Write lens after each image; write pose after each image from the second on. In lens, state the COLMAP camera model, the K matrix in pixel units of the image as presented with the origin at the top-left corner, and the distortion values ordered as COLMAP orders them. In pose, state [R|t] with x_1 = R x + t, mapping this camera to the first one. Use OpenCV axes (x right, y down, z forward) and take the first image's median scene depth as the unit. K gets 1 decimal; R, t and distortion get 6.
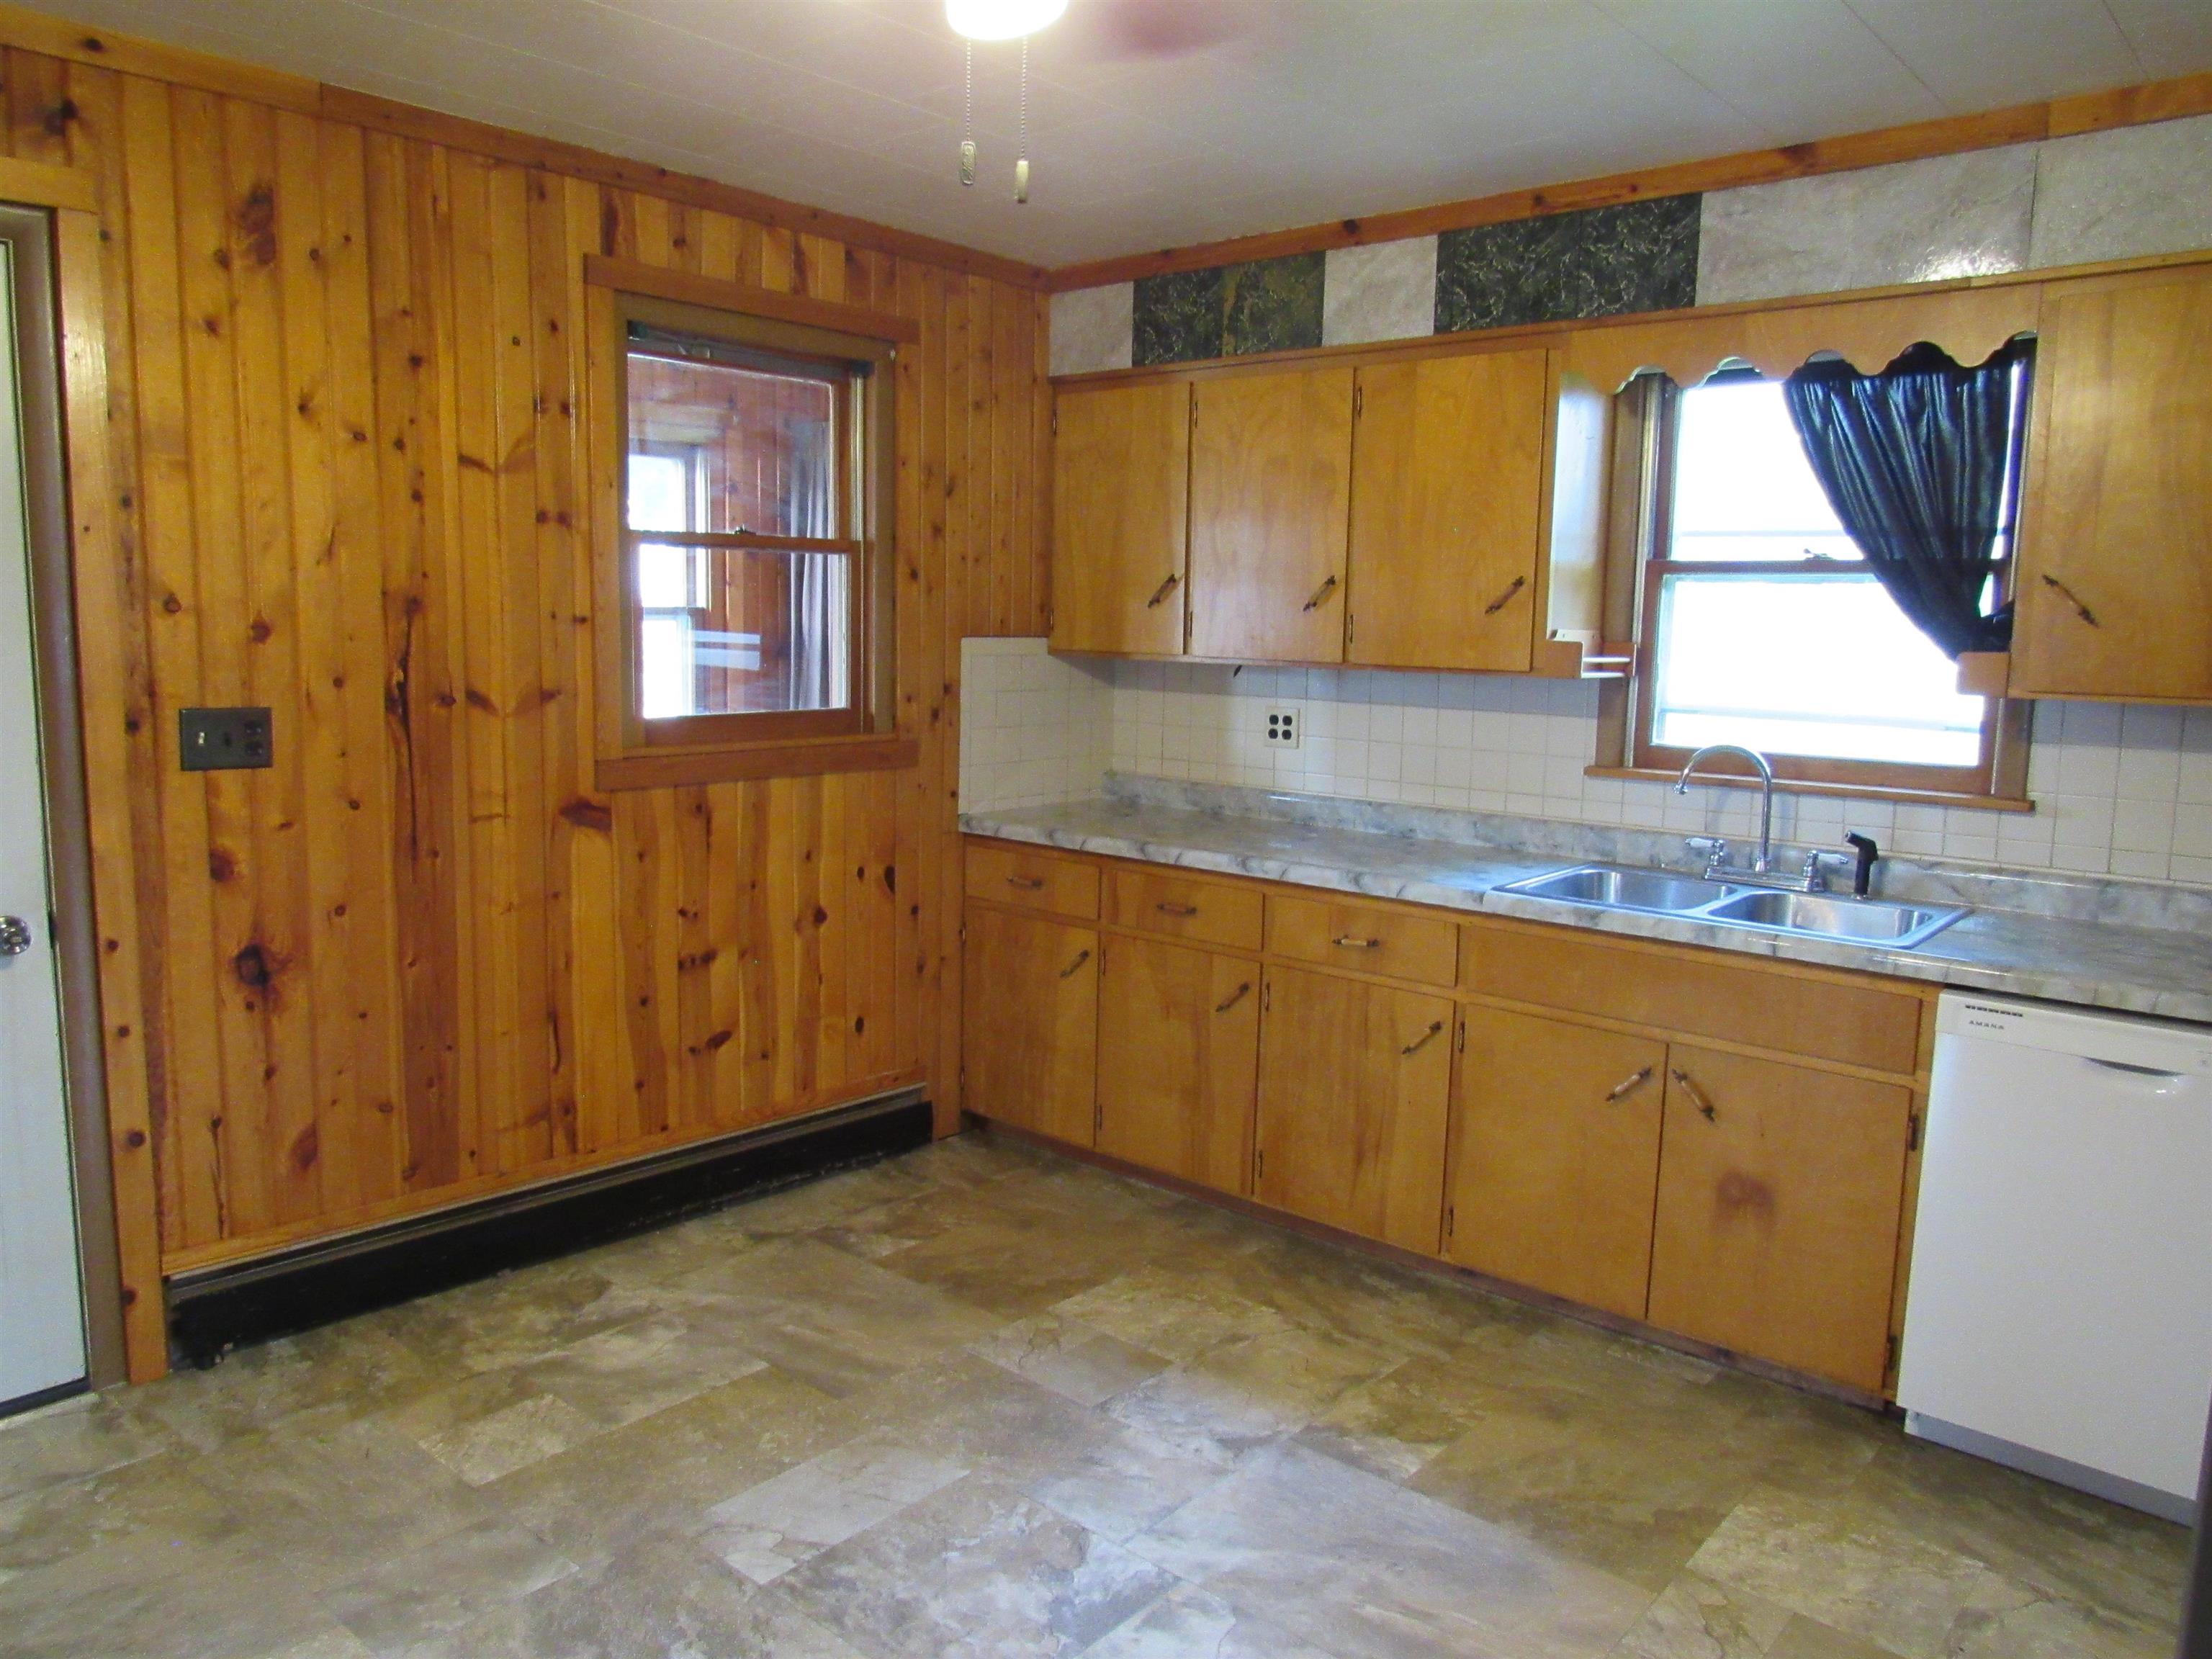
lens RADIAL K [[1571.9, 0, 1086.4], [0, 1571.9, 830.6], [0, 0, 1]] dist [-0.040938, 0.022290]
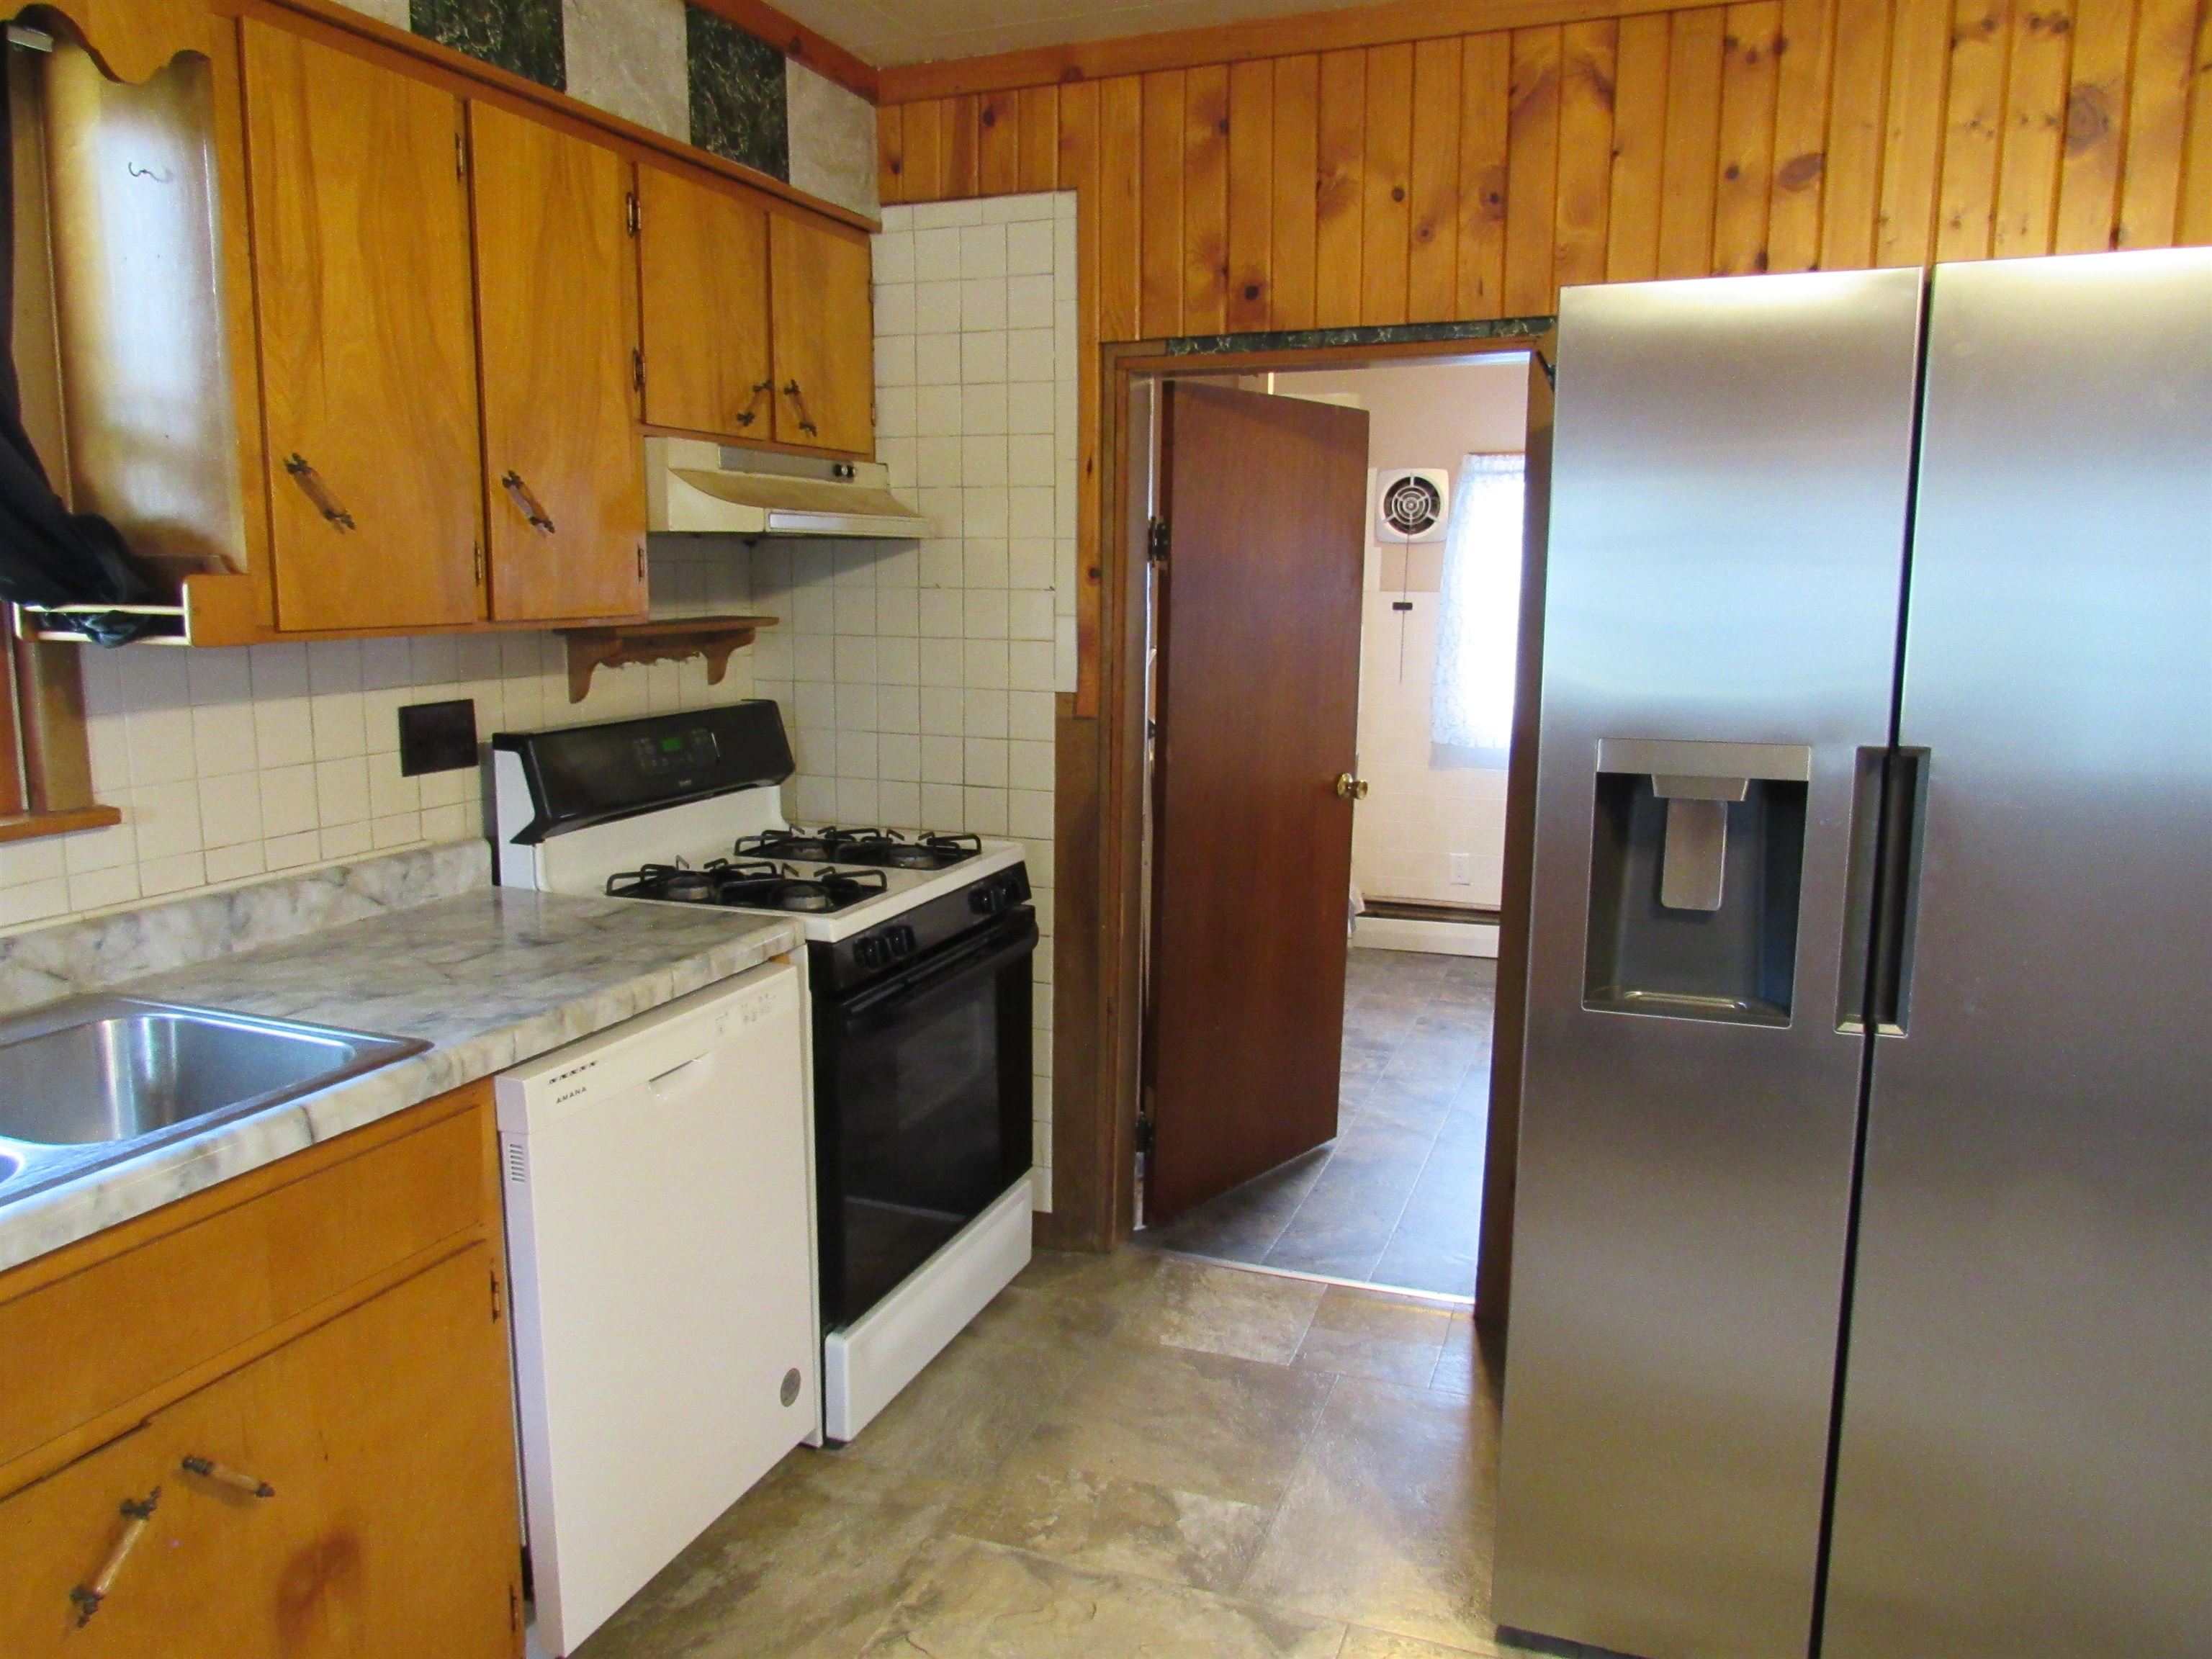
lens RADIAL K [[1571.9, 0, 1096.3], [0, 1571.9, 829.3], [0, 0, 1]] dist [-0.040938, 0.022290]
pose [[-0.346753, -0.173857, 0.921703, -0.116822], [0.111301, 0.968101, 0.224482, -0.101425], [-0.931329, 0.180426, -0.316342, 0.771622]]
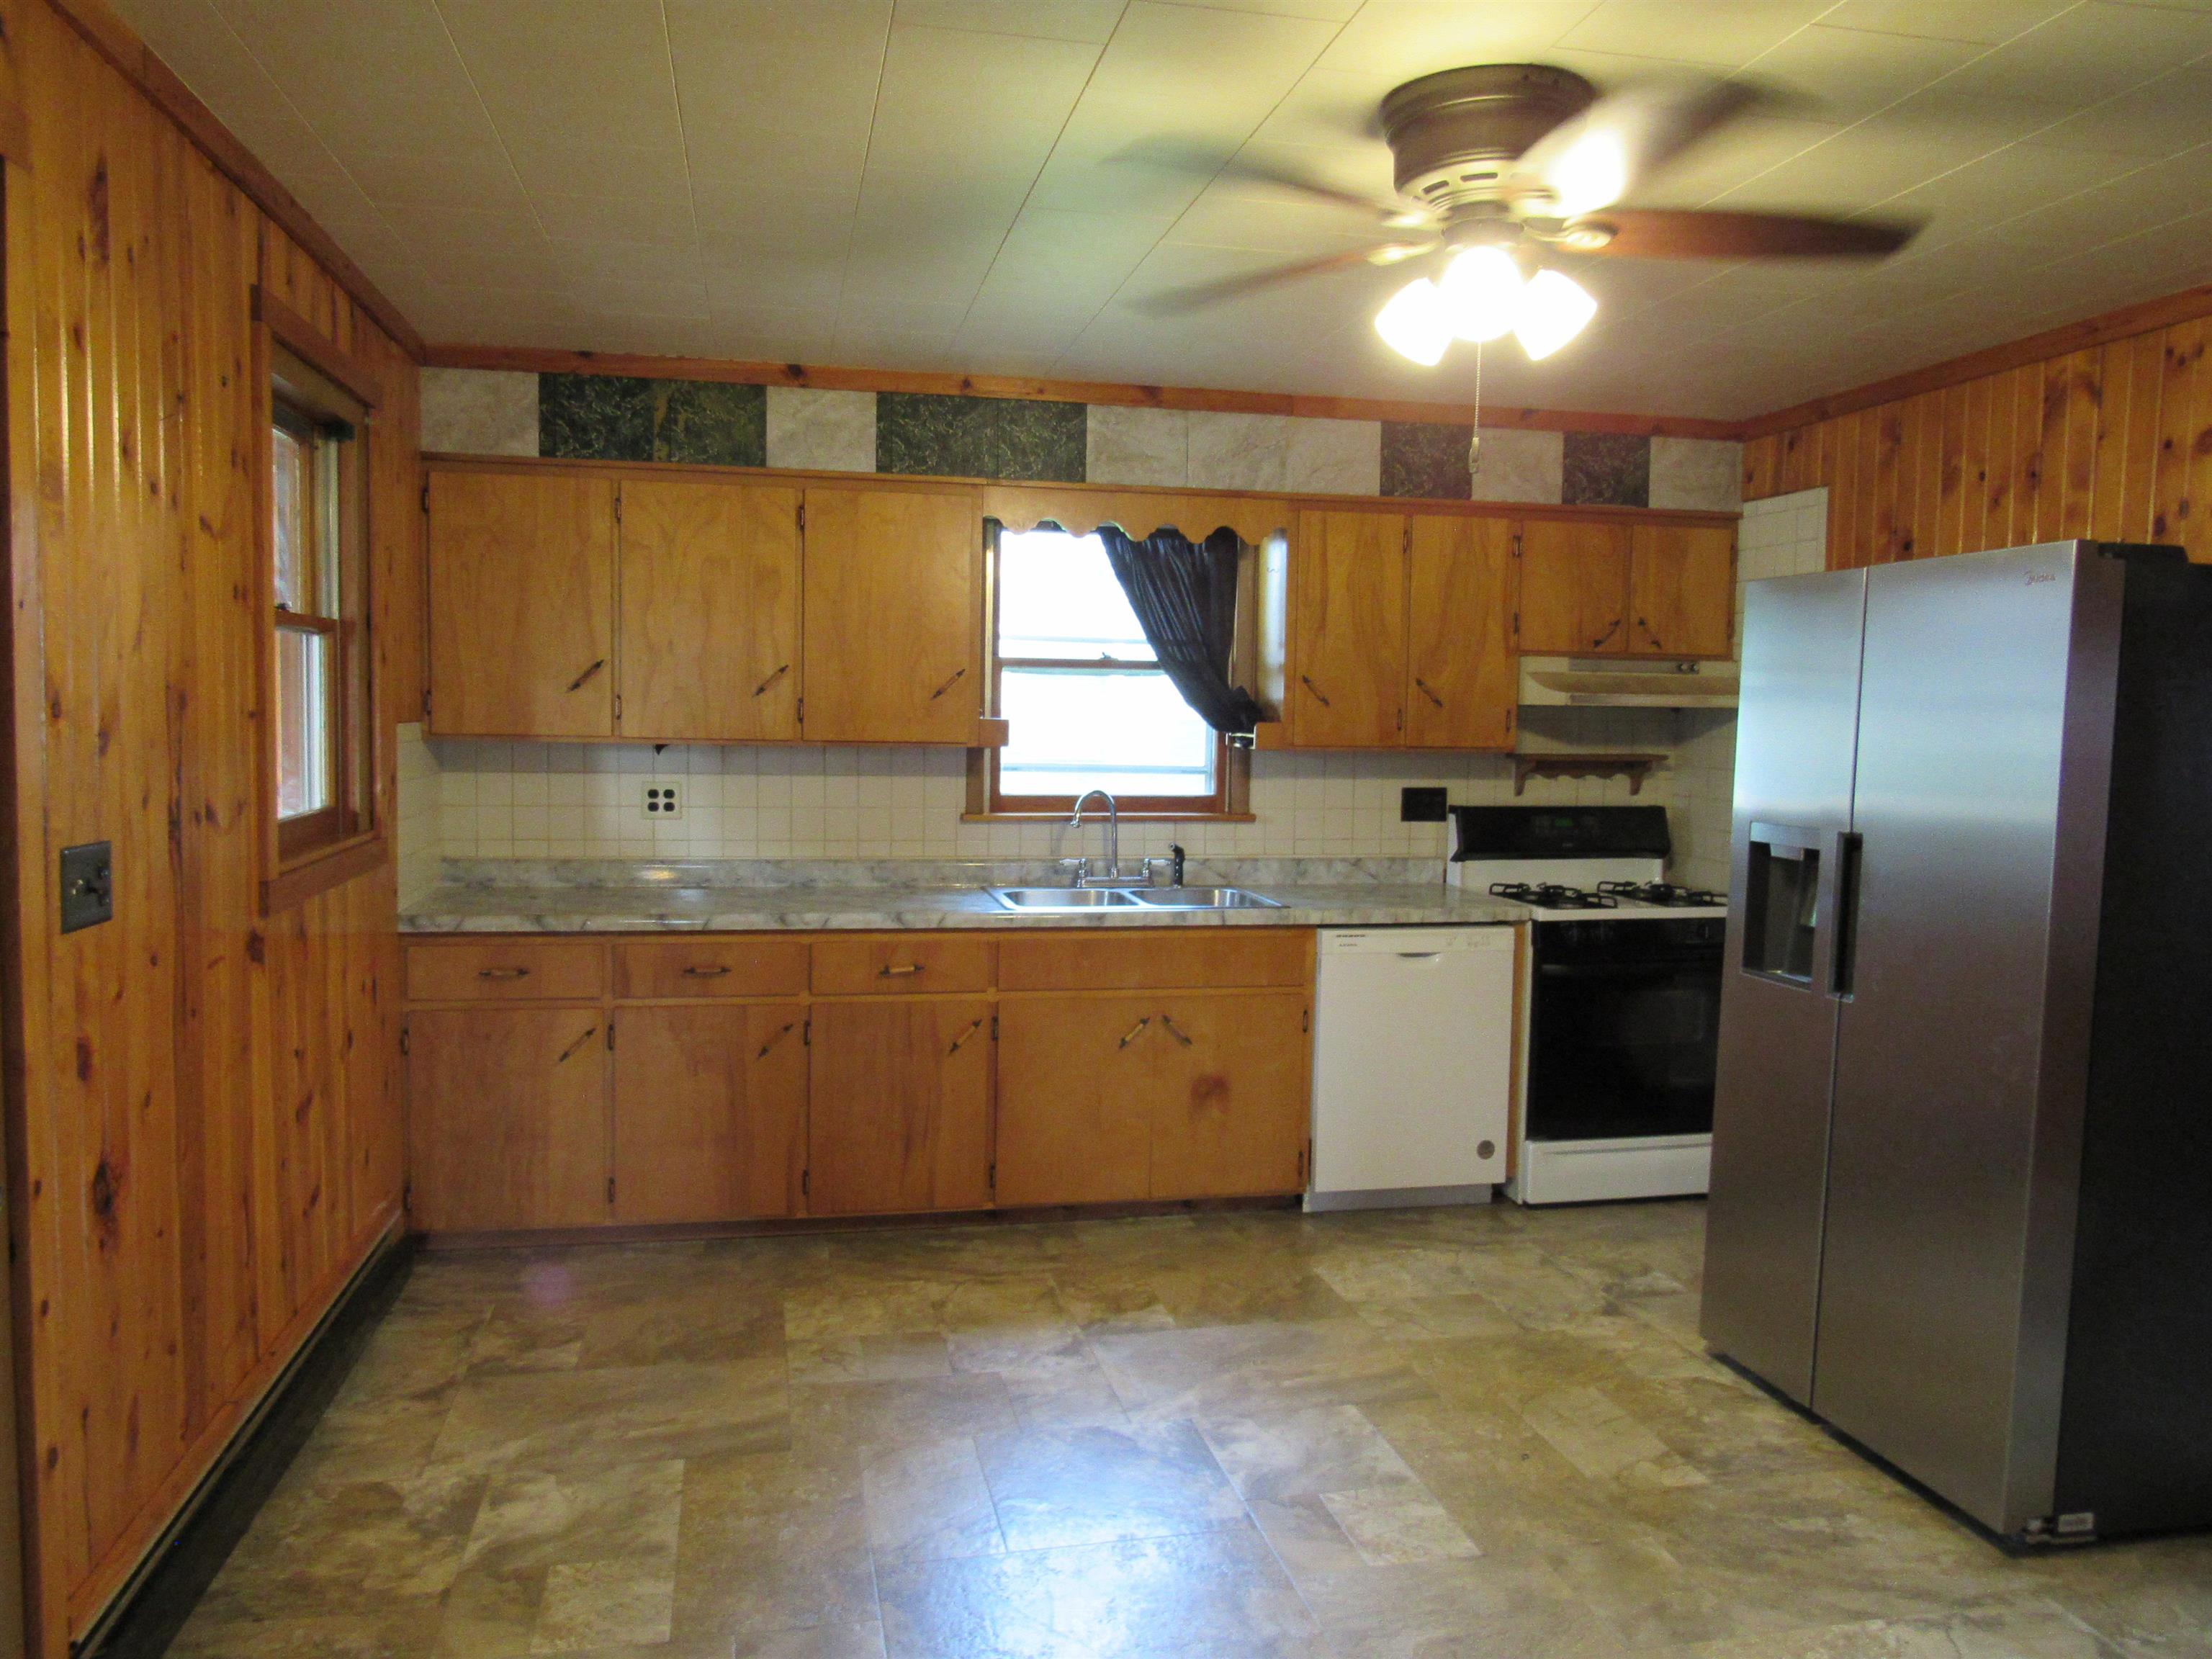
lens RADIAL K [[1571.9, 0, 1095.9], [0, 1571.9, 835.7], [0, 0, 1]] dist [-0.040938, 0.022290]
pose [[0.597664, -0.075568, 0.798178, -0.727932], [0.101606, 0.994660, 0.018089, -0.040125], [-0.795283, 0.070288, 0.602150, 0.148645]]
